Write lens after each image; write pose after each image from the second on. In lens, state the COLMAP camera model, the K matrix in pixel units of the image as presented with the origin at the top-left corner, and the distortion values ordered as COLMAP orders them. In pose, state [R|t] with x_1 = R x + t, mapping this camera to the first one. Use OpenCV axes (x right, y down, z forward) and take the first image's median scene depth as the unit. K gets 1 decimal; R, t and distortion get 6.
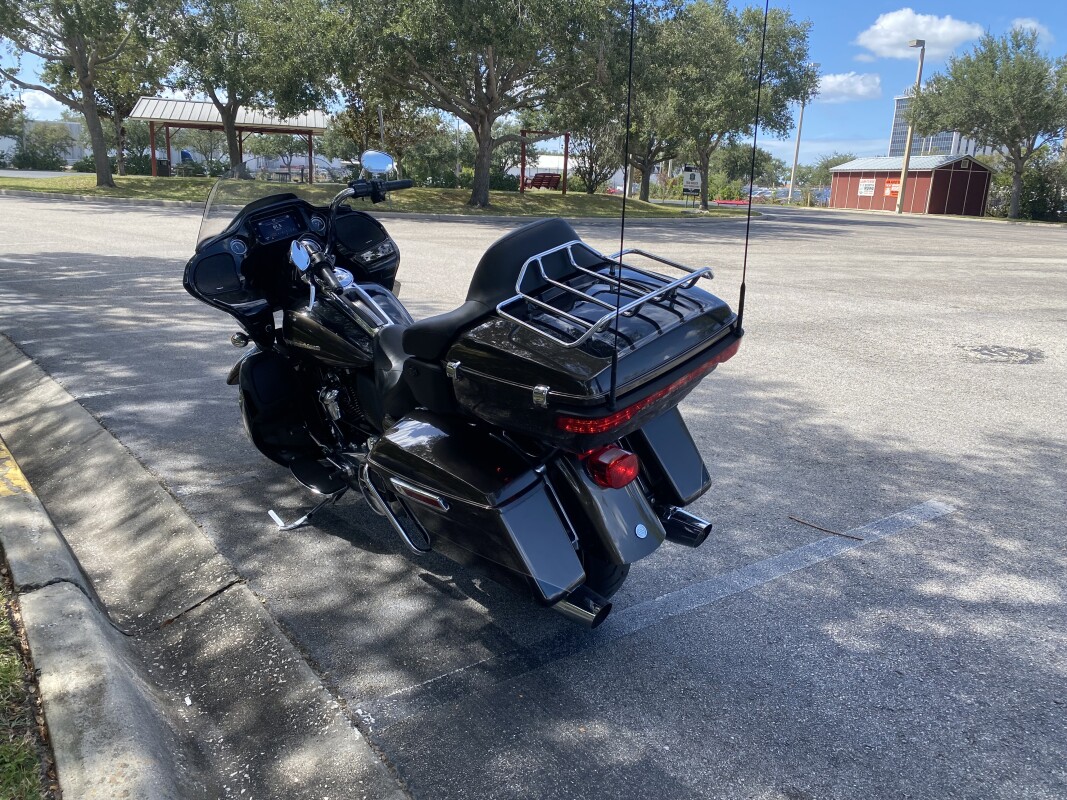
lens RADIAL K [[815.0, 0, 522.1], [0, 815.0, 388.0], [0, 0, 1]] dist [0.001669, -0.002988]
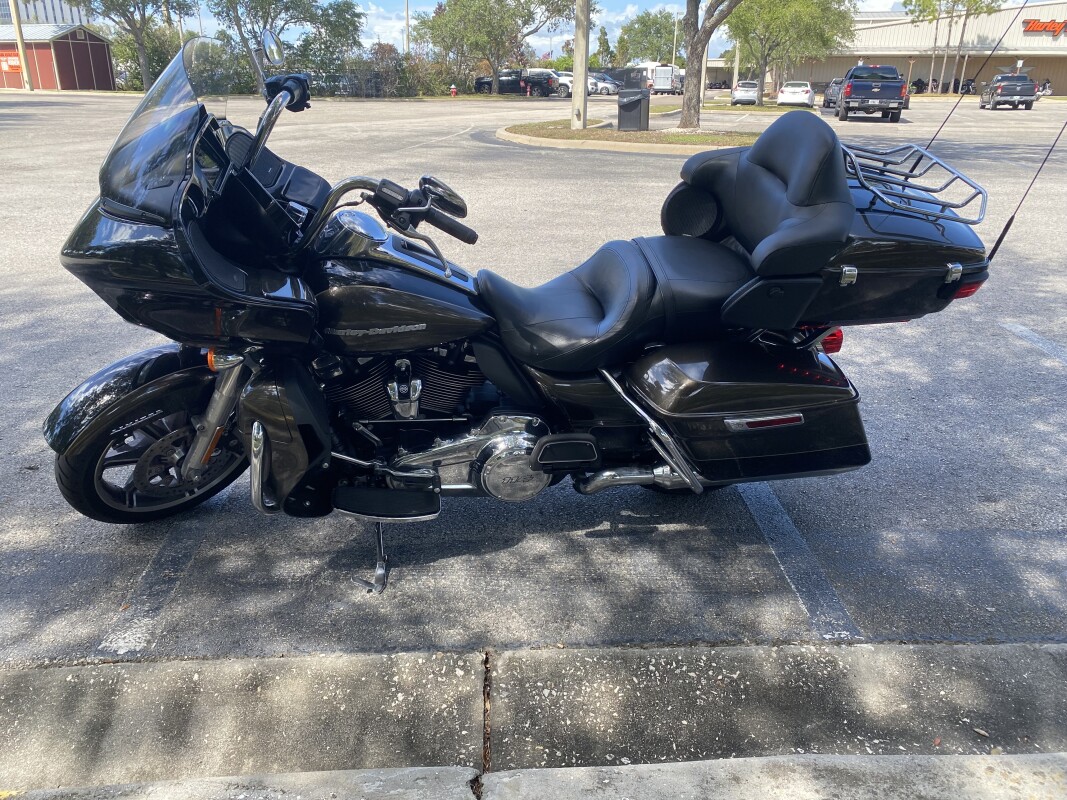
lens RADIAL K [[813.2, 0, 509.8], [0, 813.2, 397.0], [0, 0, 1]] dist [0.000591, -0.006104]
pose [[0.553554, -0.335649, 0.762180, -0.096572], [0.215479, 0.941747, 0.258229, -0.019791], [-0.804454, 0.021290, 0.593633, 0.064117]]
